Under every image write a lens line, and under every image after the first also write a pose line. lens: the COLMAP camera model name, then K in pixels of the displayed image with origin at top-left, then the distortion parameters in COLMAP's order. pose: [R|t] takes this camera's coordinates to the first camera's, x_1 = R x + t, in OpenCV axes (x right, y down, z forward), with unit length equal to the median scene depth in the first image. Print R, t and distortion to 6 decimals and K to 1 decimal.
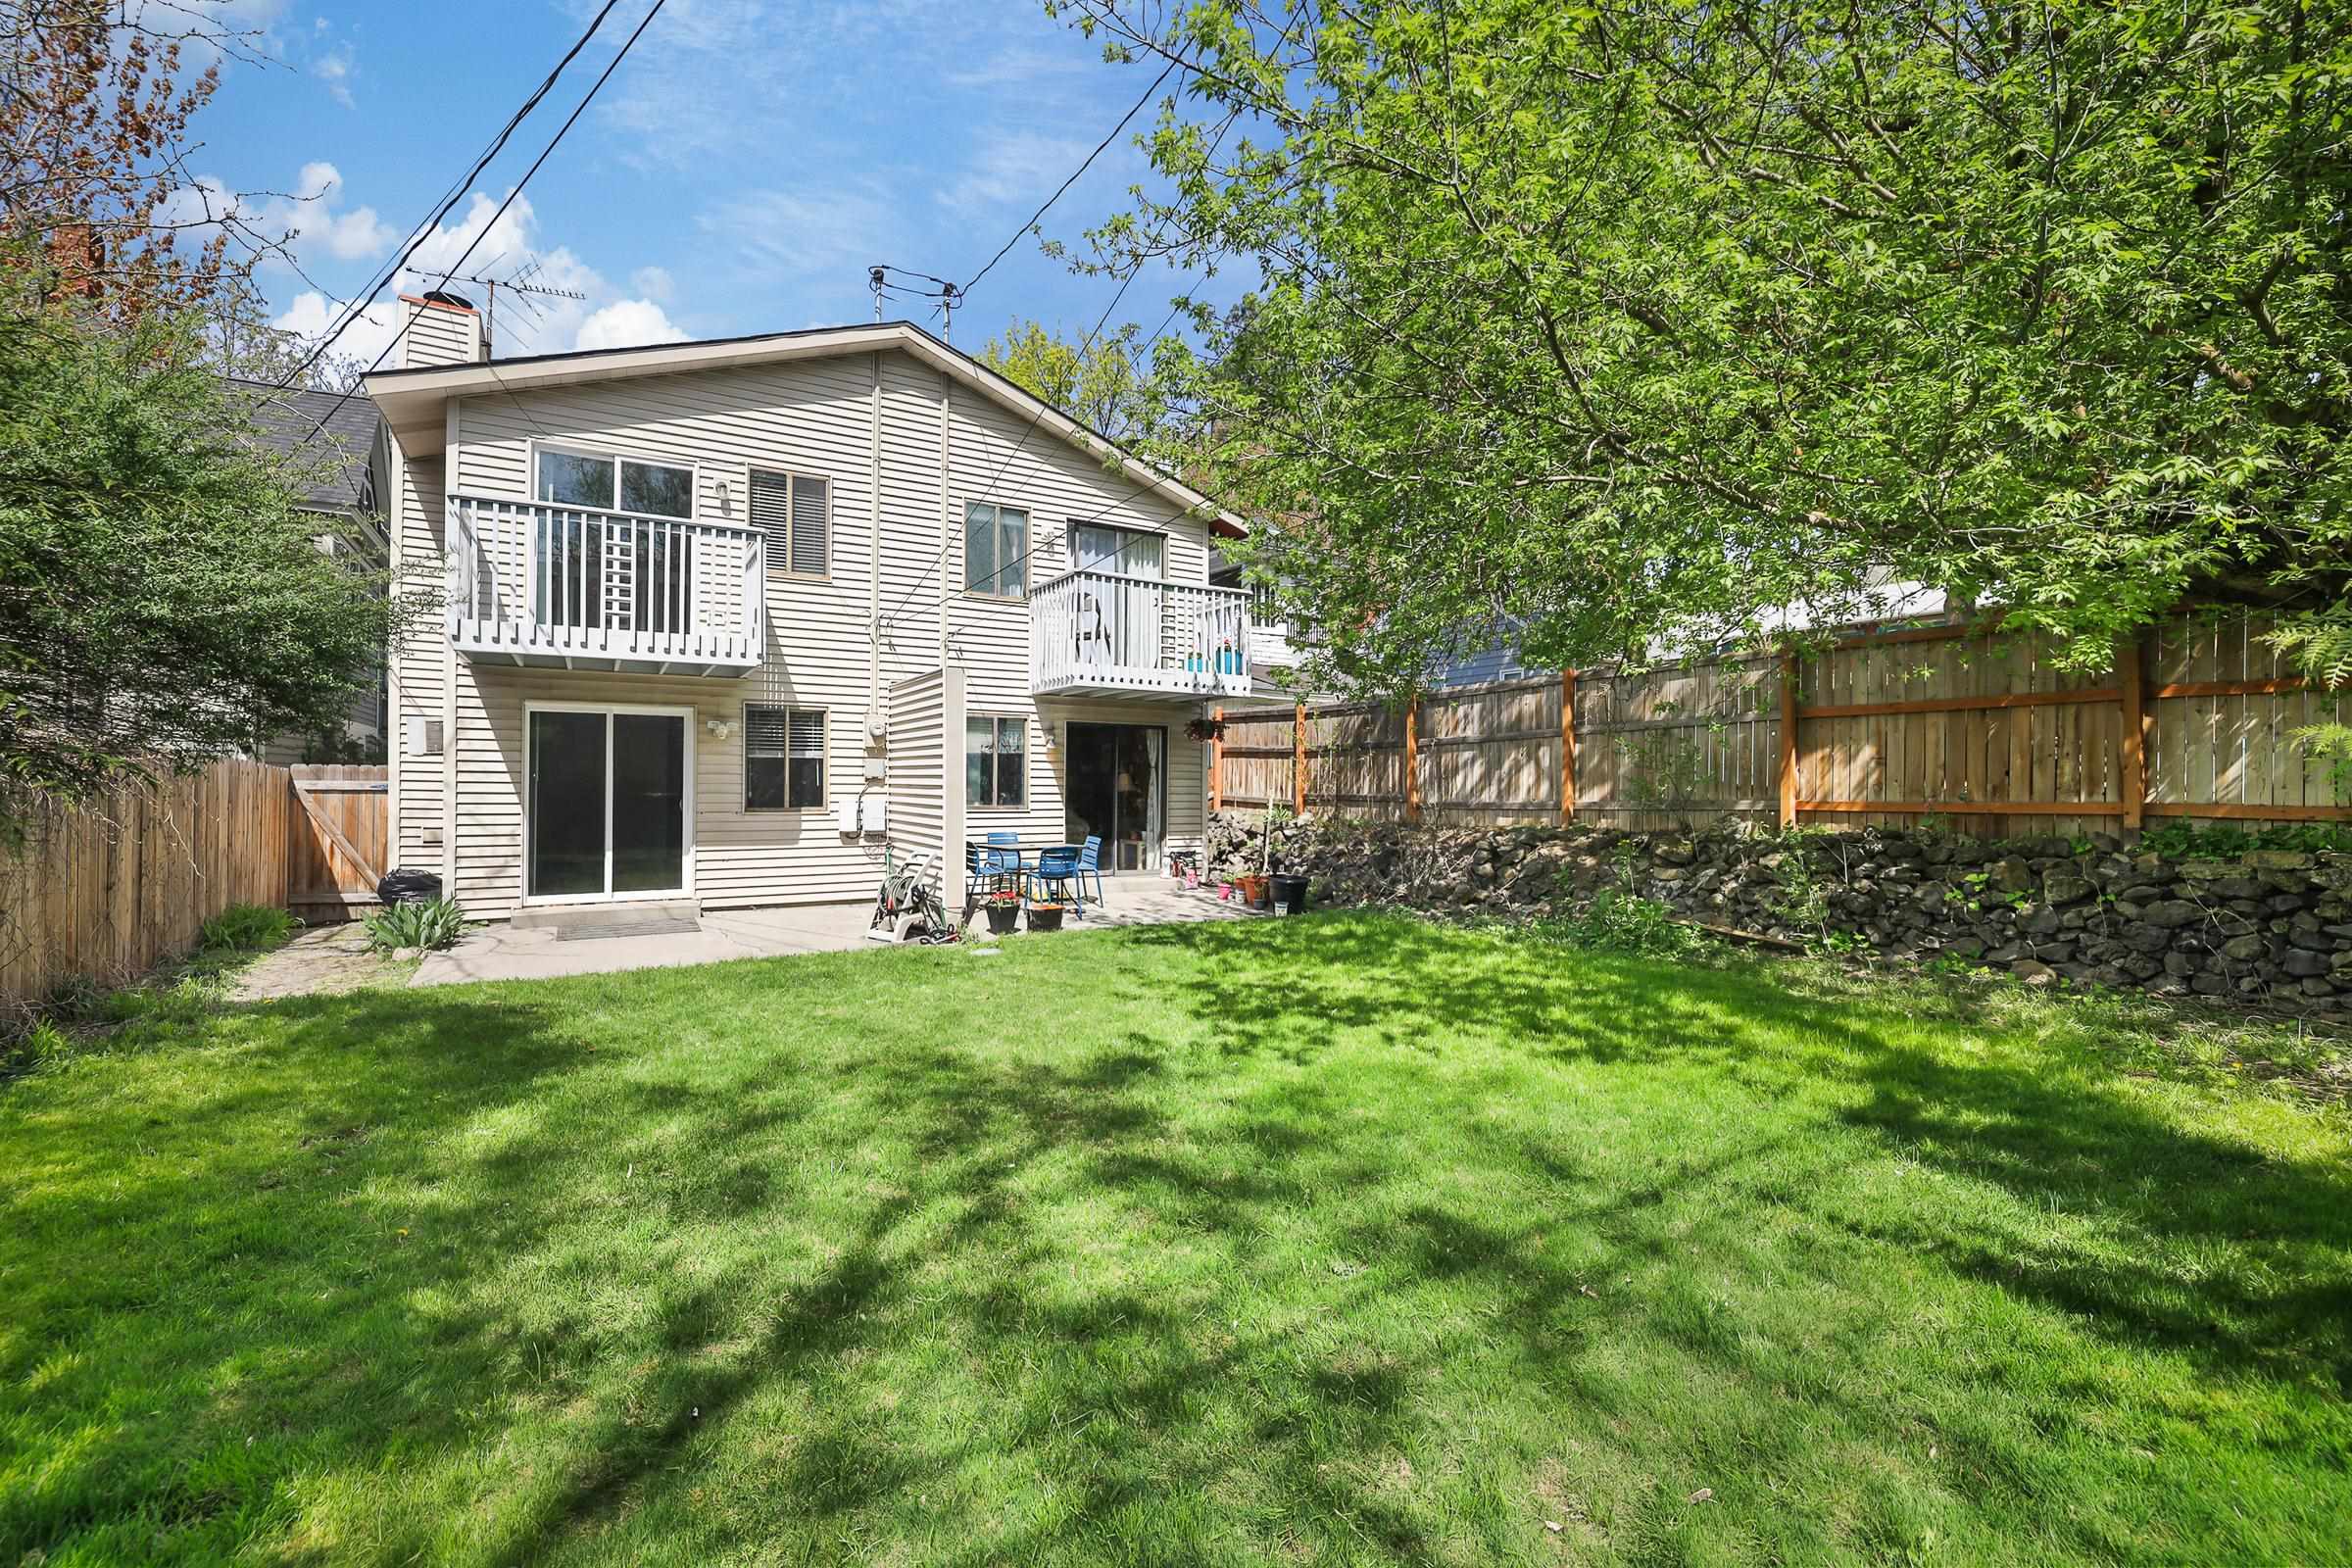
lens RADIAL K [[1008.3, 0, 1176.5], [0, 1008.3, 776.4], [0, 0, 1]] dist [0.000880, 0.000160]
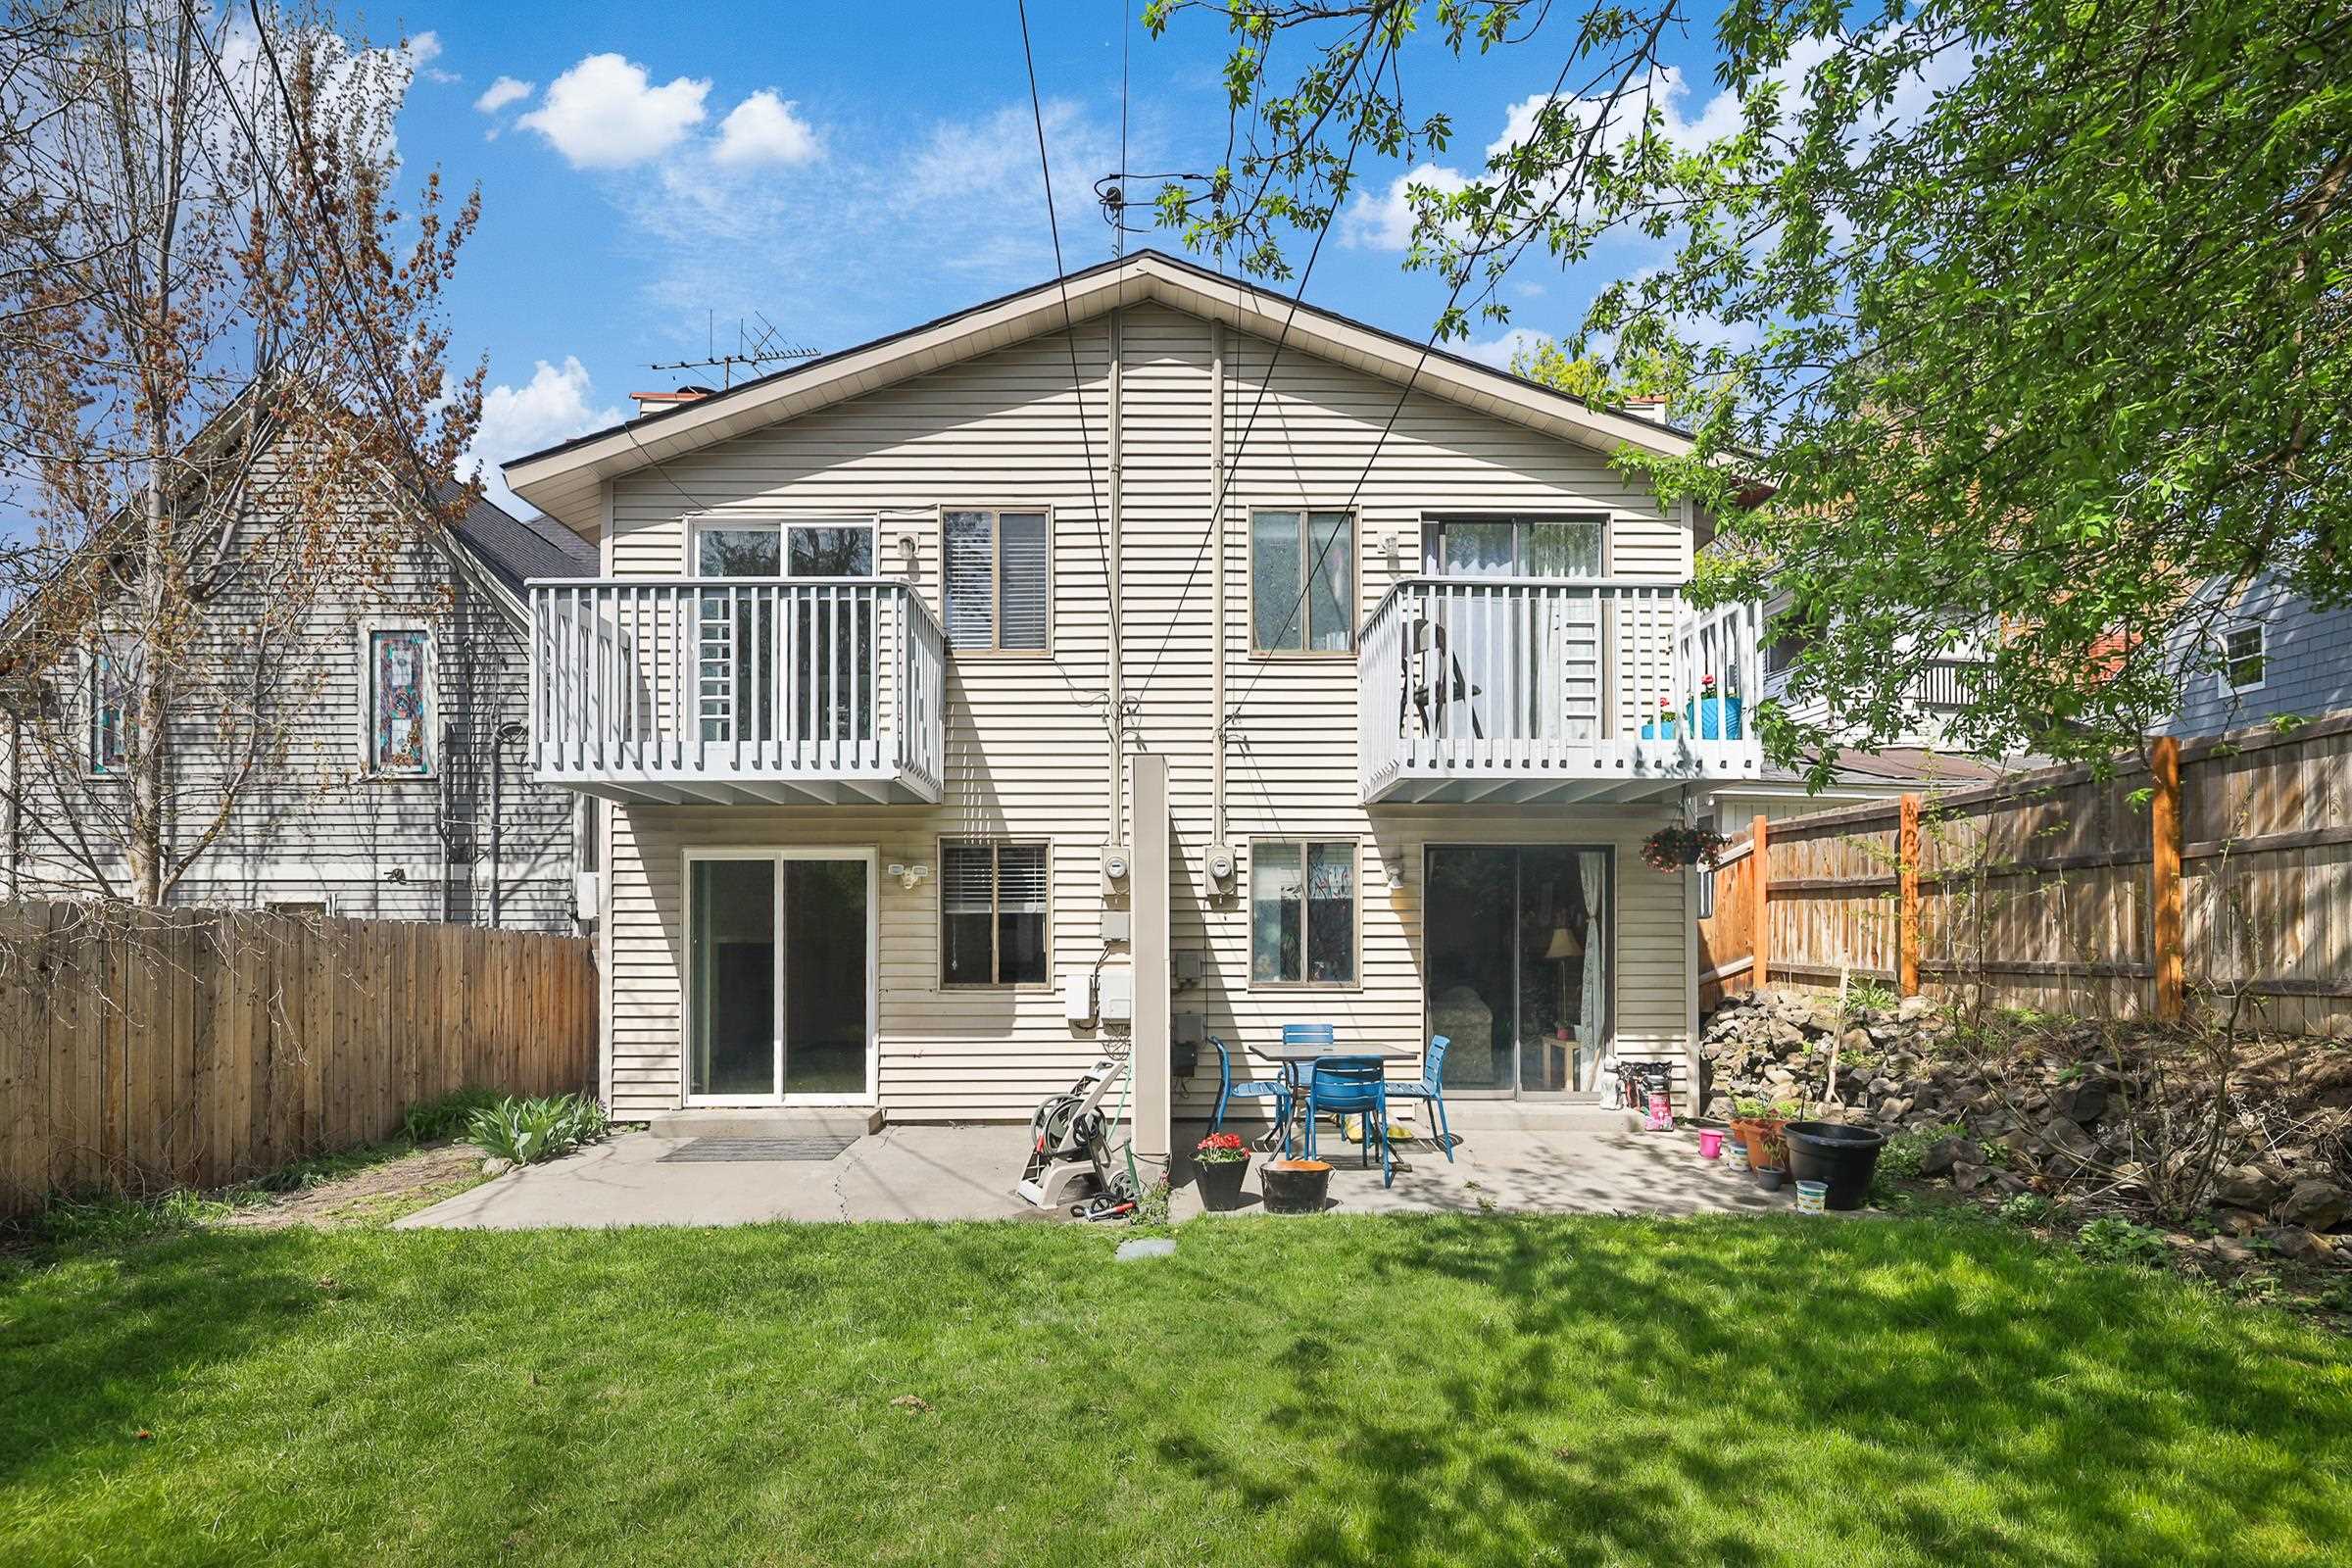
lens RADIAL K [[1124.3, 0, 1174.5], [0, 1124.3, 935.1], [0, 0, 1]] dist [-0.001079, -0.000607]
pose [[0.865587, -0.013141, -0.500586, 0.105546], [0.011825, 0.999913, -0.005801, 0.002848], [0.500619, -0.000898, 0.865668, 0.350194]]
